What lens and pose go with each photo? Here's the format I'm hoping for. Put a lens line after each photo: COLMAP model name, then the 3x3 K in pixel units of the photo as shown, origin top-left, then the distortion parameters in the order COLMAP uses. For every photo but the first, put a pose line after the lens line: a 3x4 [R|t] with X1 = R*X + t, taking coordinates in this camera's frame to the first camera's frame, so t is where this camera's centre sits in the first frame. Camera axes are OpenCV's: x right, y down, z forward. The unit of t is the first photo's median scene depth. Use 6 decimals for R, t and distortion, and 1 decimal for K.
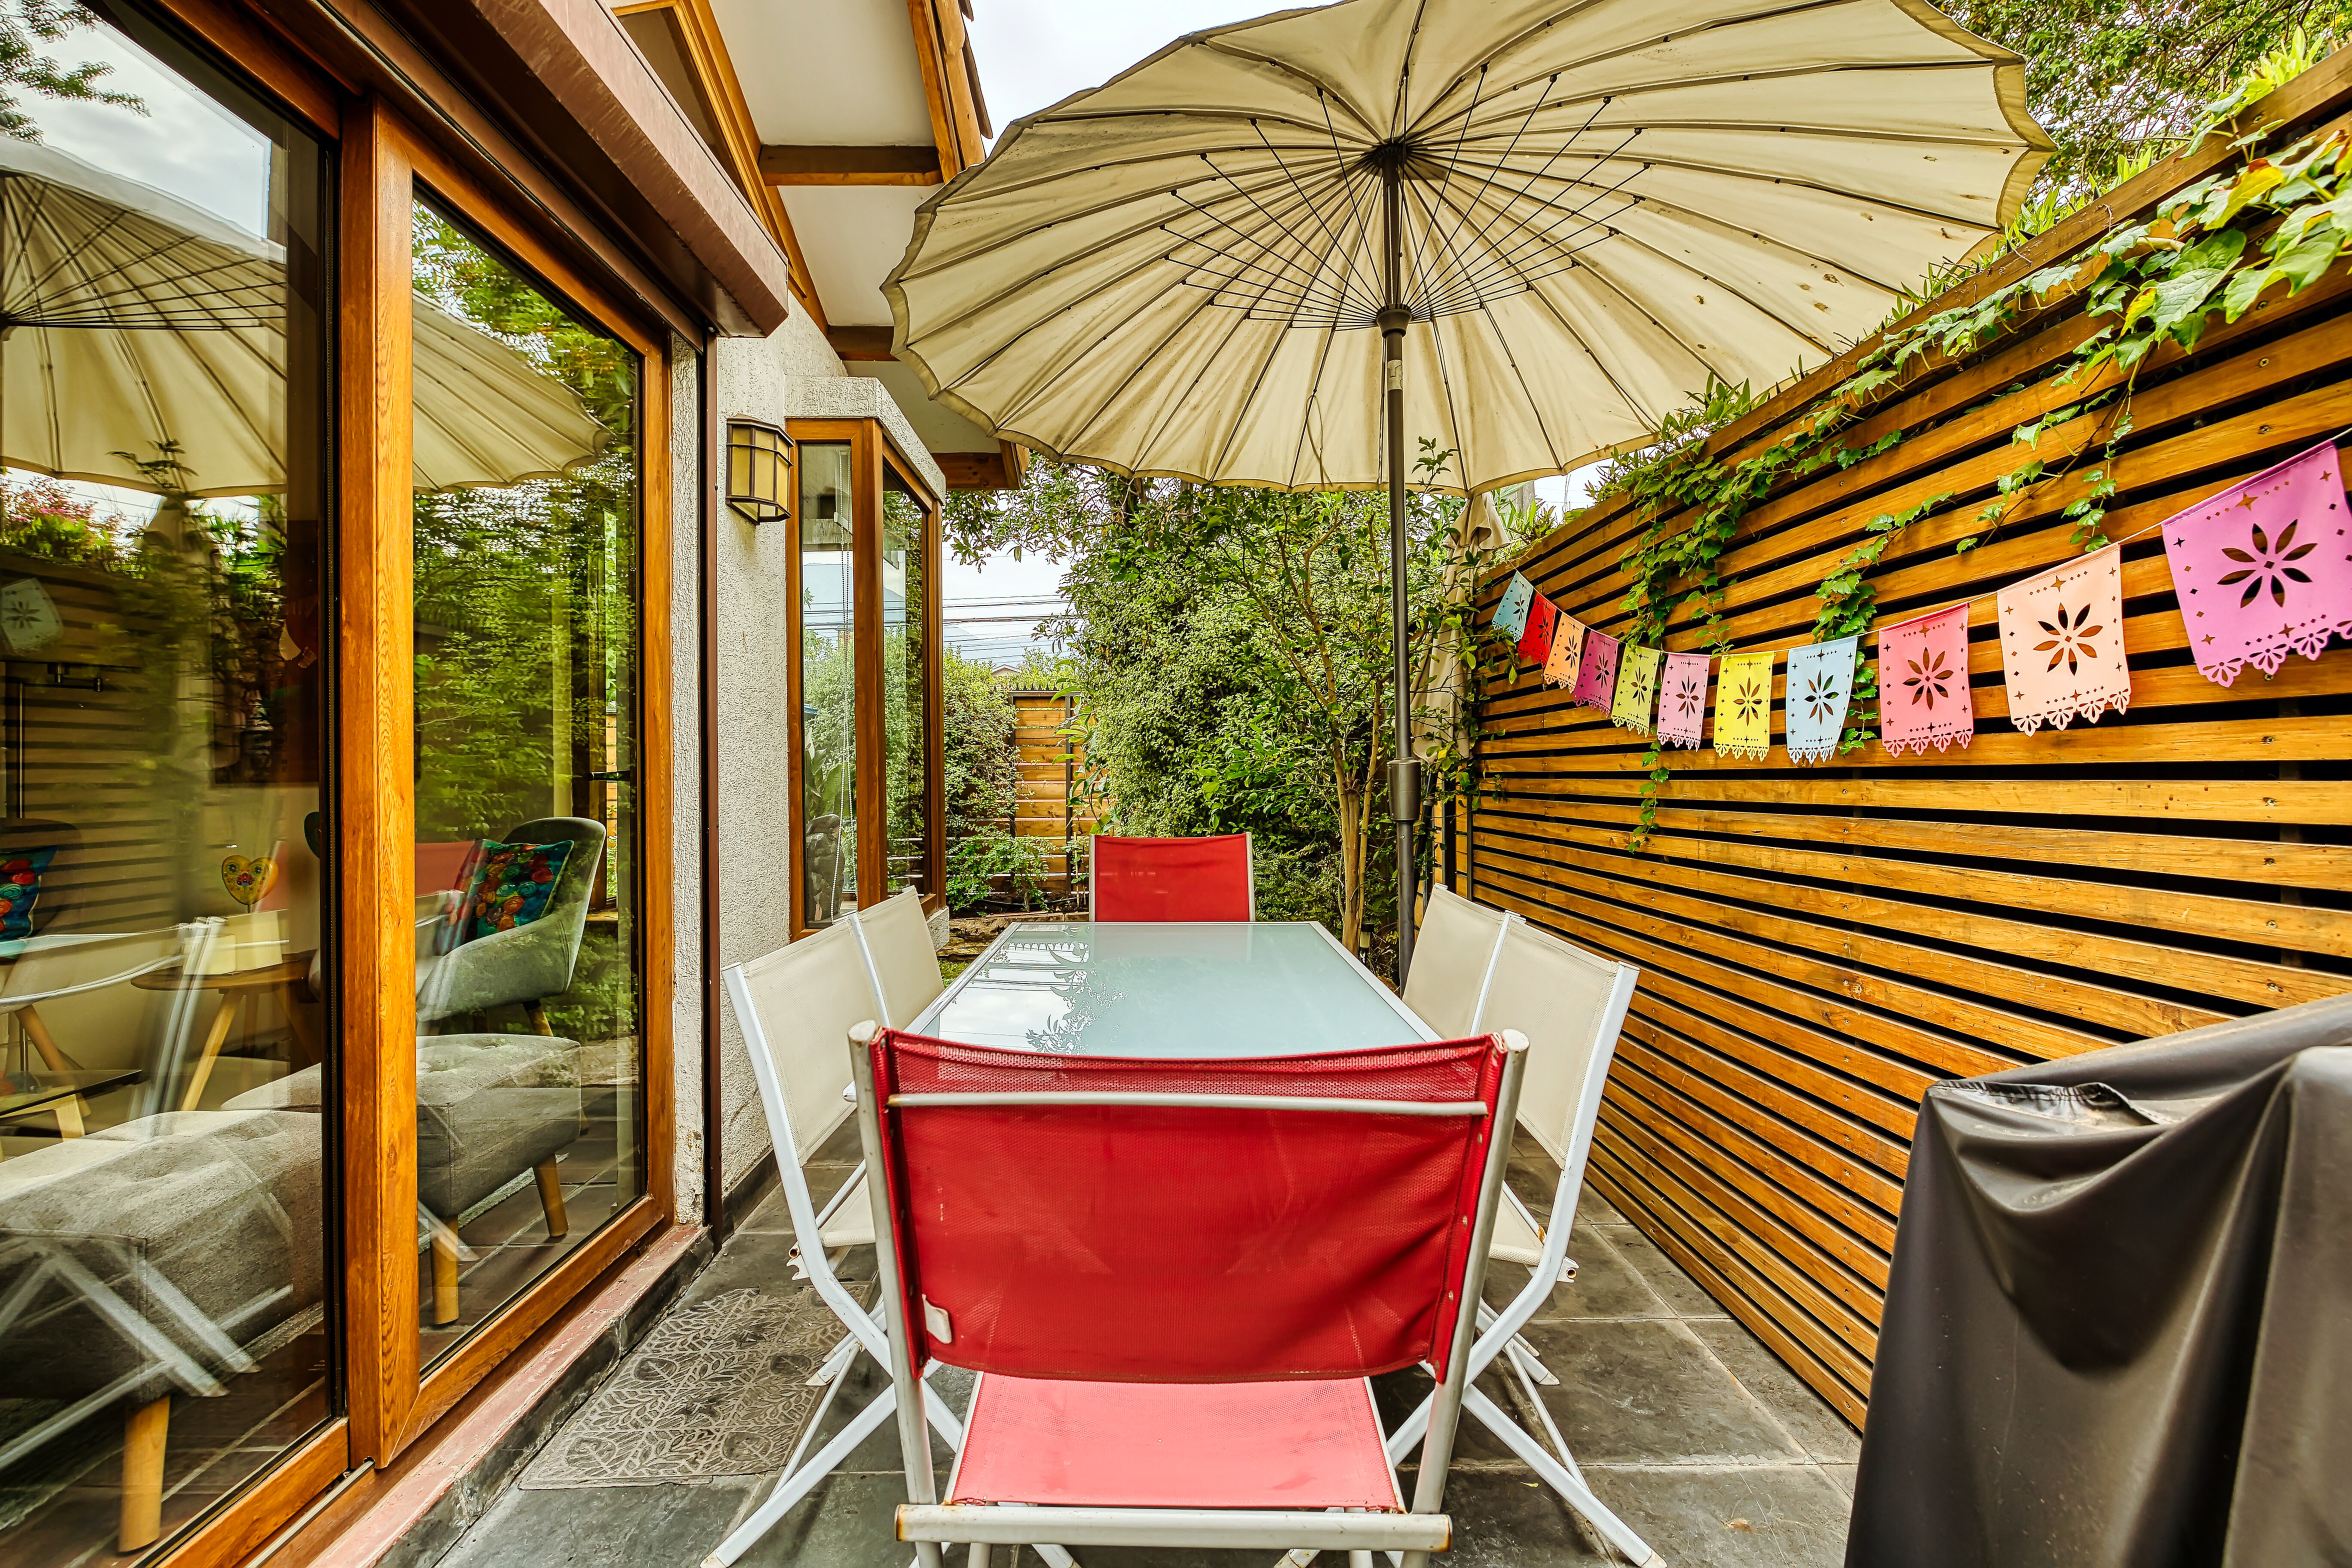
lens RADIAL K [[998.2, 0, 1168.3], [0, 998.2, 770.6], [0, 0, 1]] dist [0.000715, 0.000022]
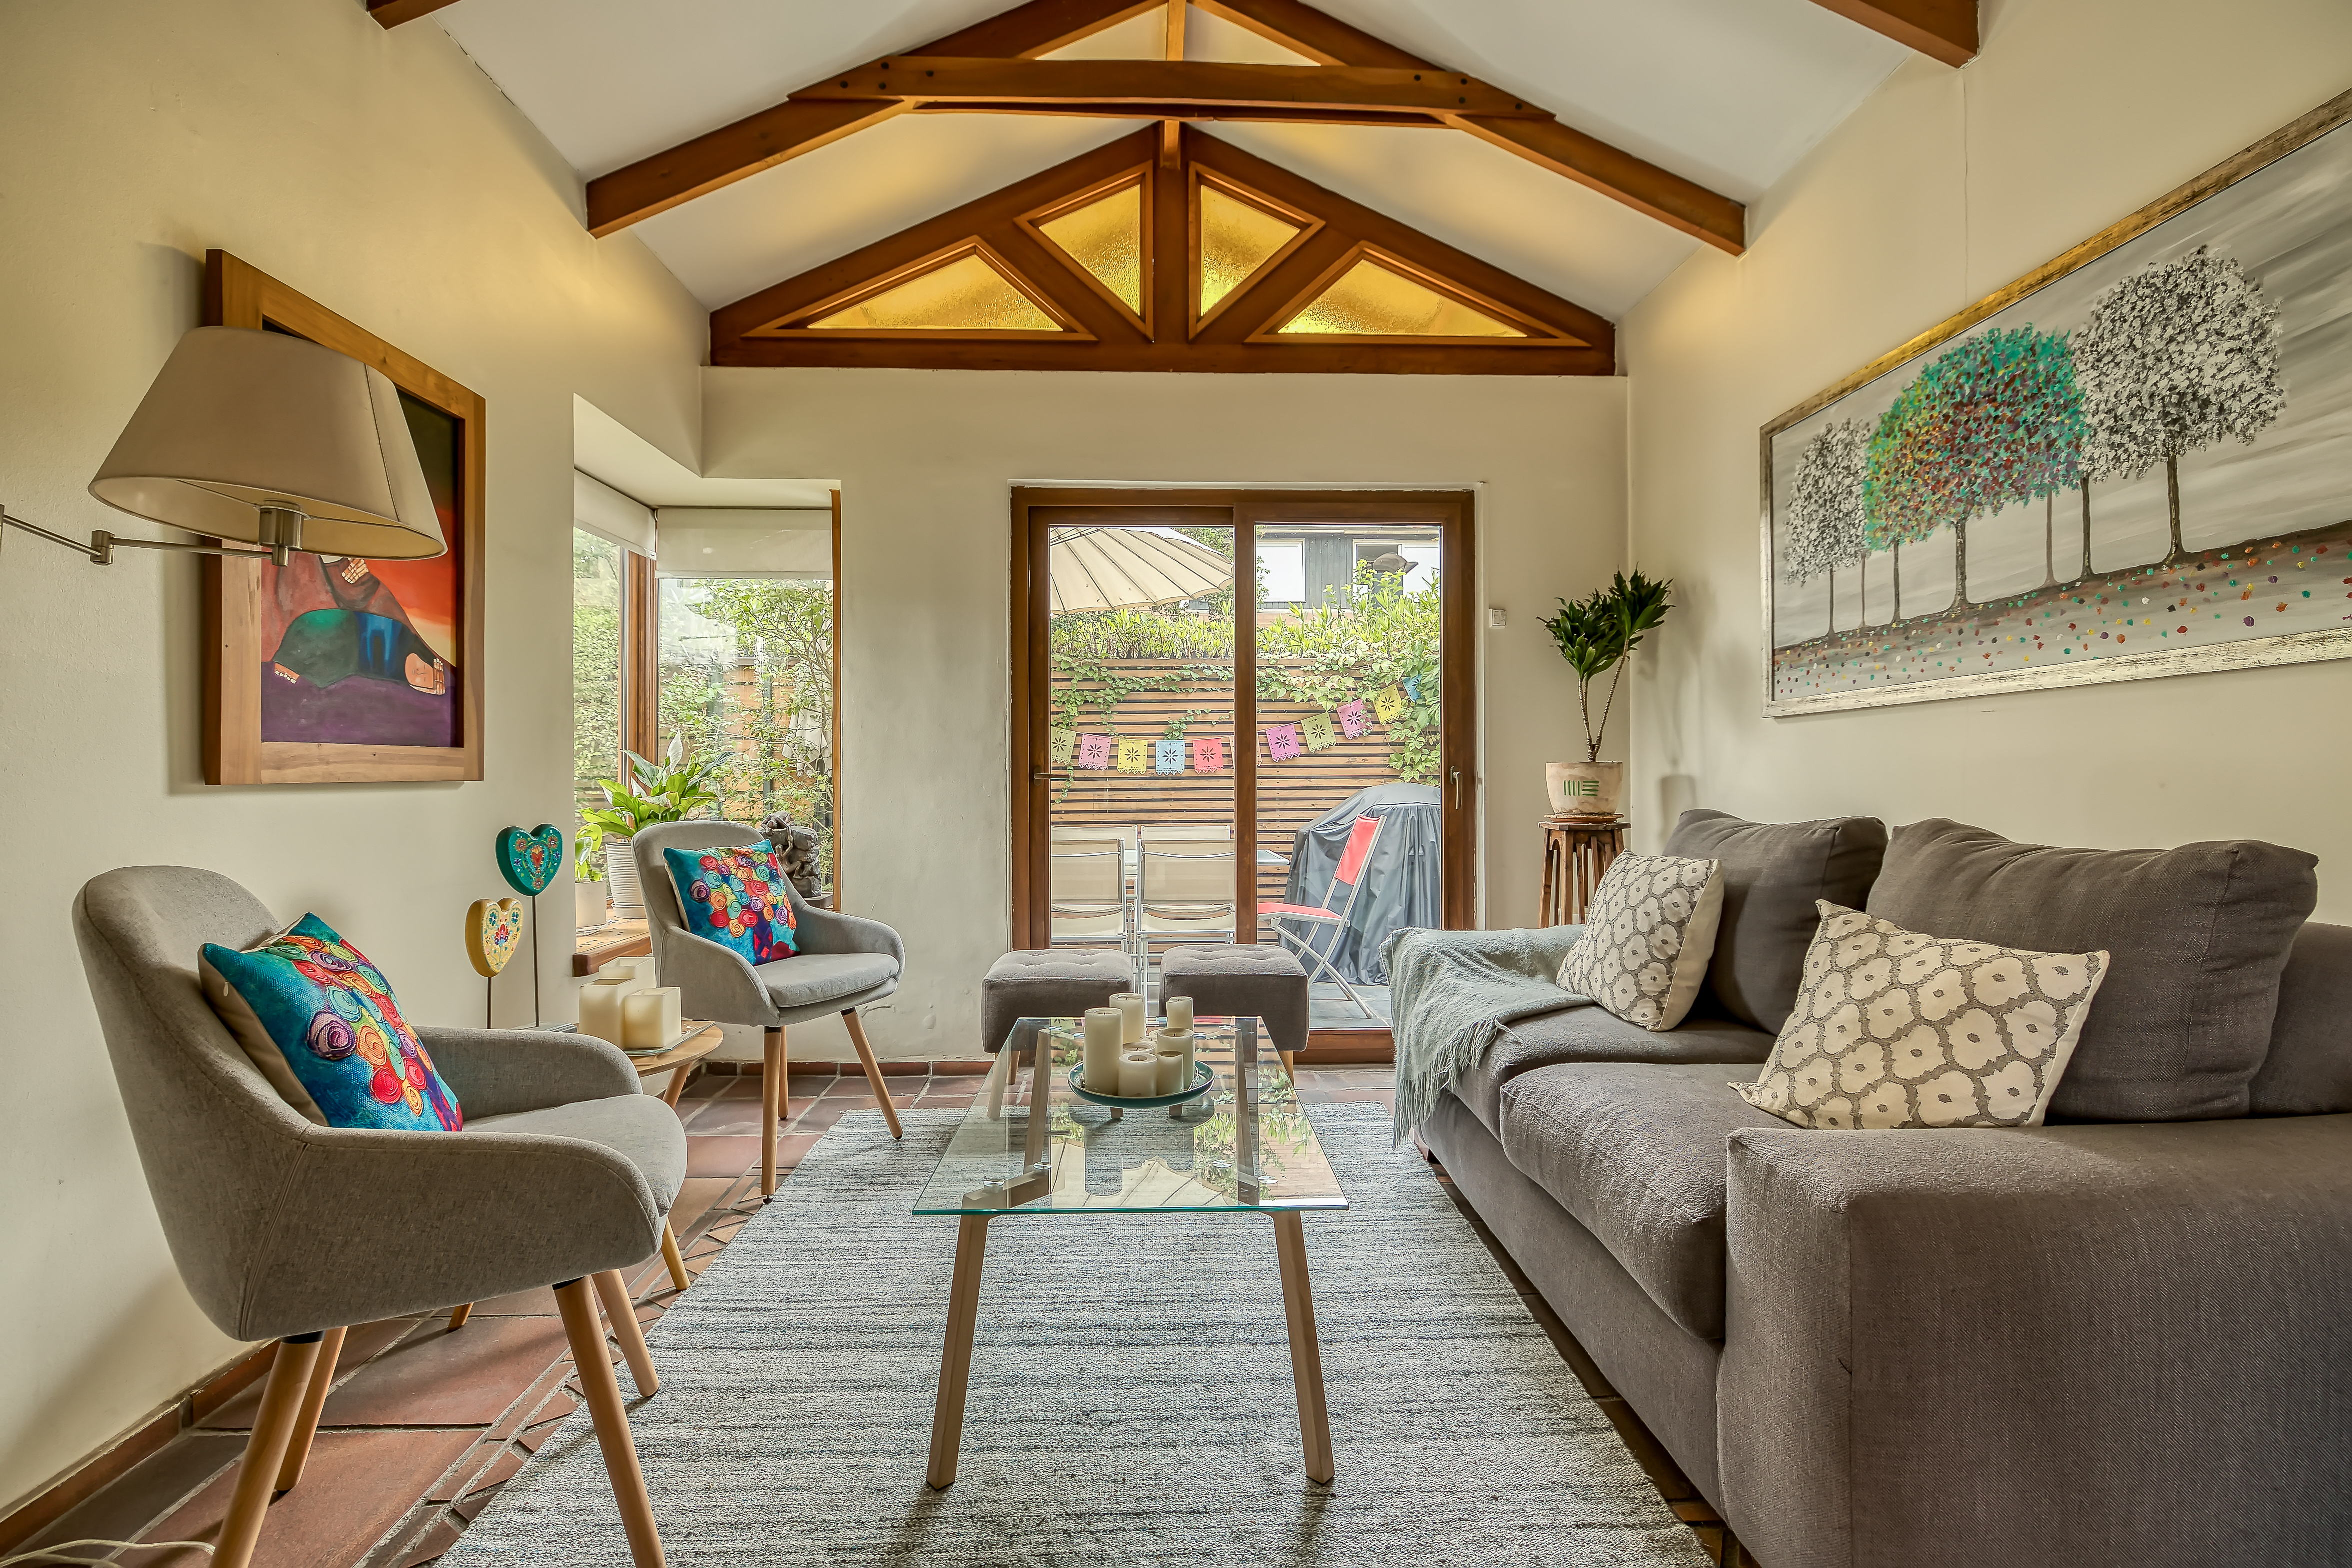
lens RADIAL K [[998.2, 0, 1168.3], [0, 998.2, 770.6], [0, 0, 1]] dist [0.000715, 0.000022]
pose [[-0.016050, 0.007241, 0.999845, -3.393589], [0.001705, 0.999973, -0.007214, 0.001588], [-0.999870, 0.001589, -0.016062, 1.300176]]
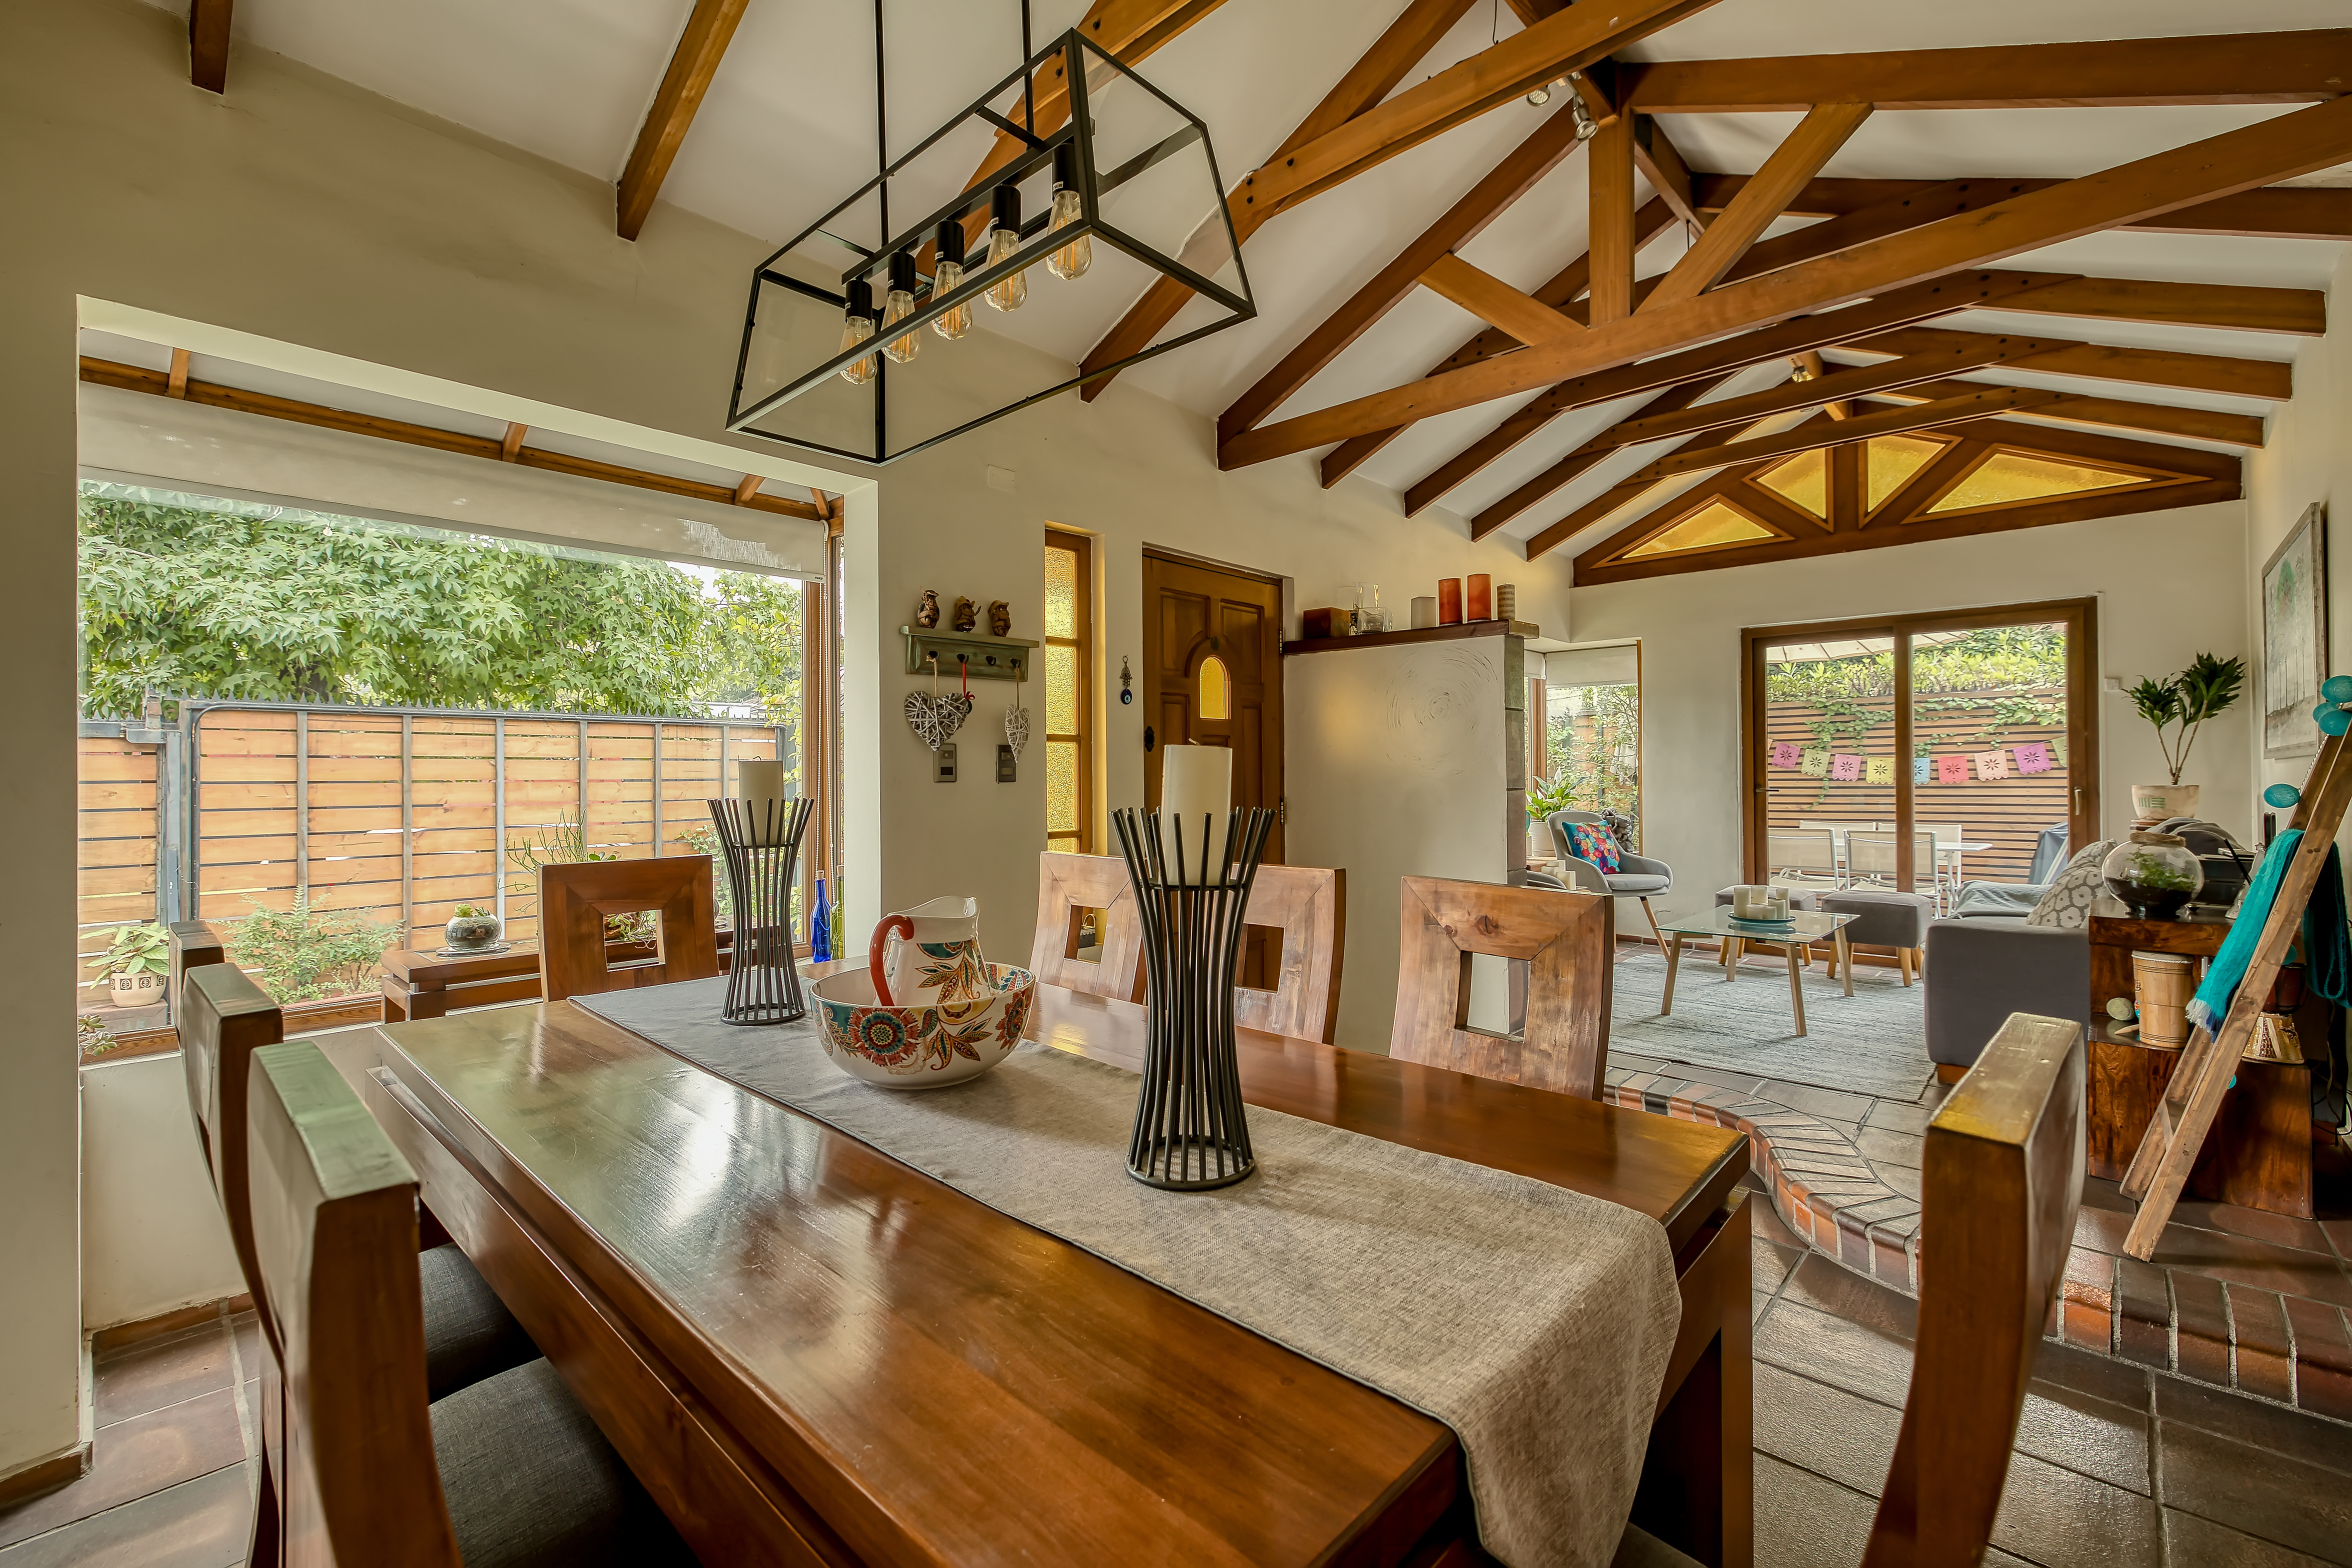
lens RADIAL K [[998.2, 0, 1168.3], [0, 998.2, 770.6], [0, 0, 1]] dist [0.000715, 0.000022]
pose [[0.693159, -0.001031, 0.720784, -5.970385], [0.005655, 0.999976, -0.004008, -0.088710], [-0.720762, 0.006854, 0.693148, 0.378430]]
